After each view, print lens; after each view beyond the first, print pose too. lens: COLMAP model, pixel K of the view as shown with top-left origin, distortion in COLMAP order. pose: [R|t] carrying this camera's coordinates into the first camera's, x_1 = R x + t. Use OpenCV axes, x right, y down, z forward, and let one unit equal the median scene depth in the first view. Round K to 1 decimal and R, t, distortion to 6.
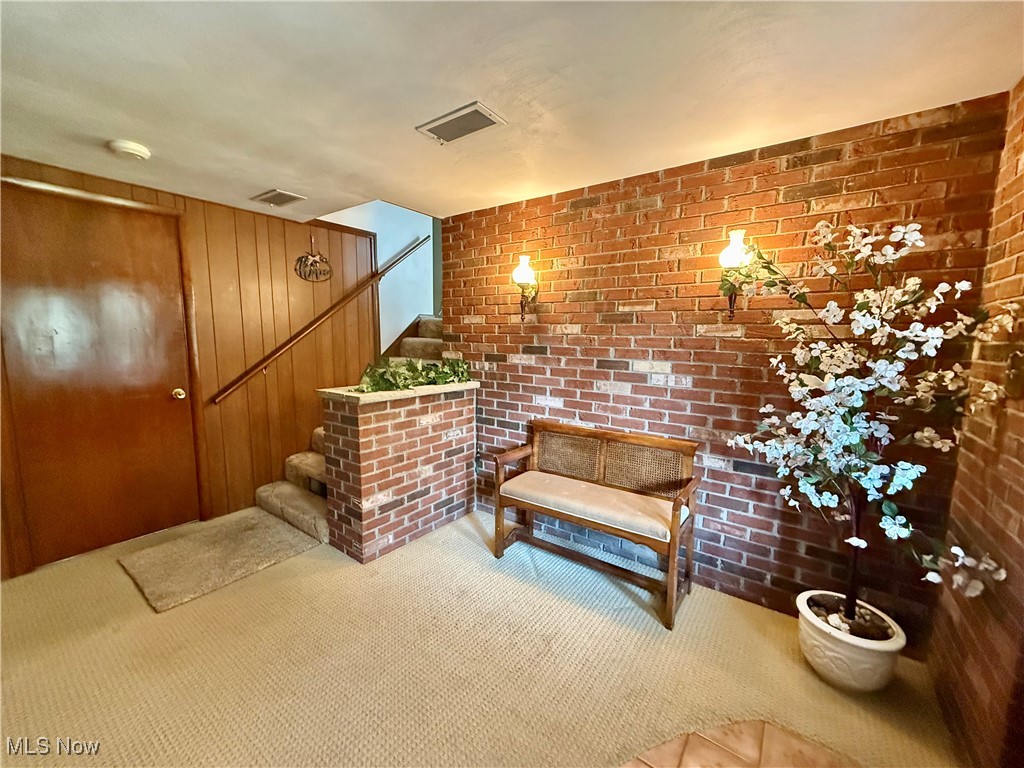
lens RADIAL K [[410.5, 0, 510.5], [0, 410.5, 381.2], [0, 0, 1]] dist [-0.000261, 0.001110]
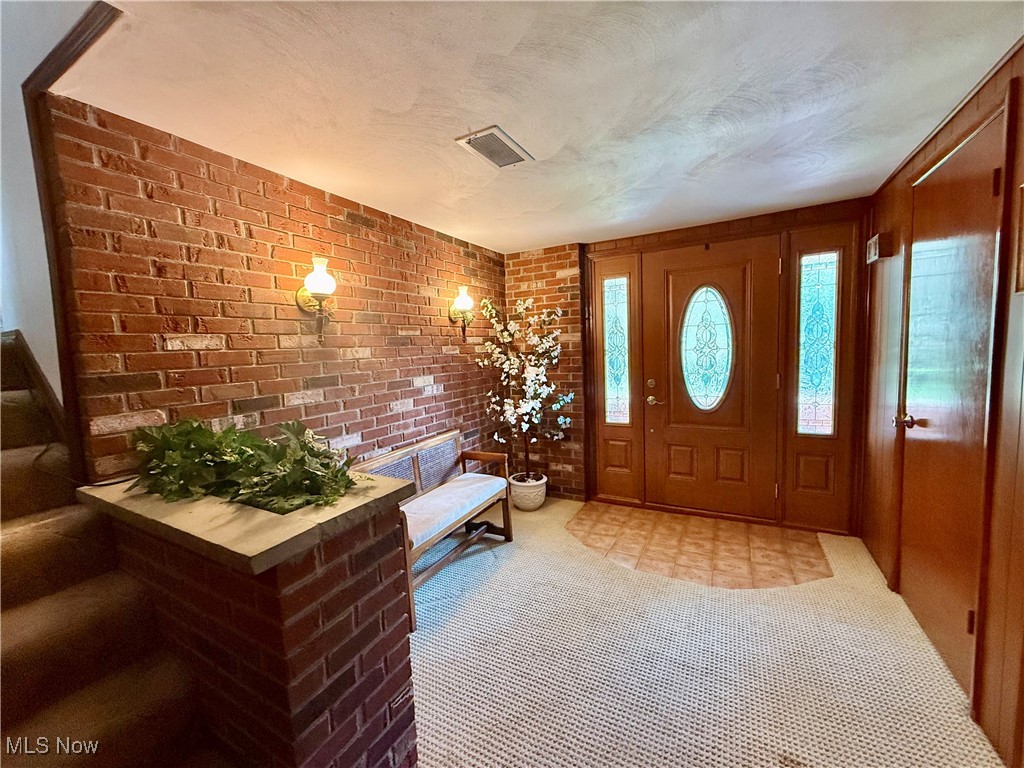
lens RADIAL K [[410.5, 0, 509.6], [0, 410.5, 384.6], [0, 0, 1]] dist [-0.000261, 0.001110]
pose [[-0.134926, -0.093824, 0.986404, -0.807320], [0.156237, 0.981039, 0.114685, -0.113399], [-0.978461, 0.169587, -0.117709, 0.813208]]
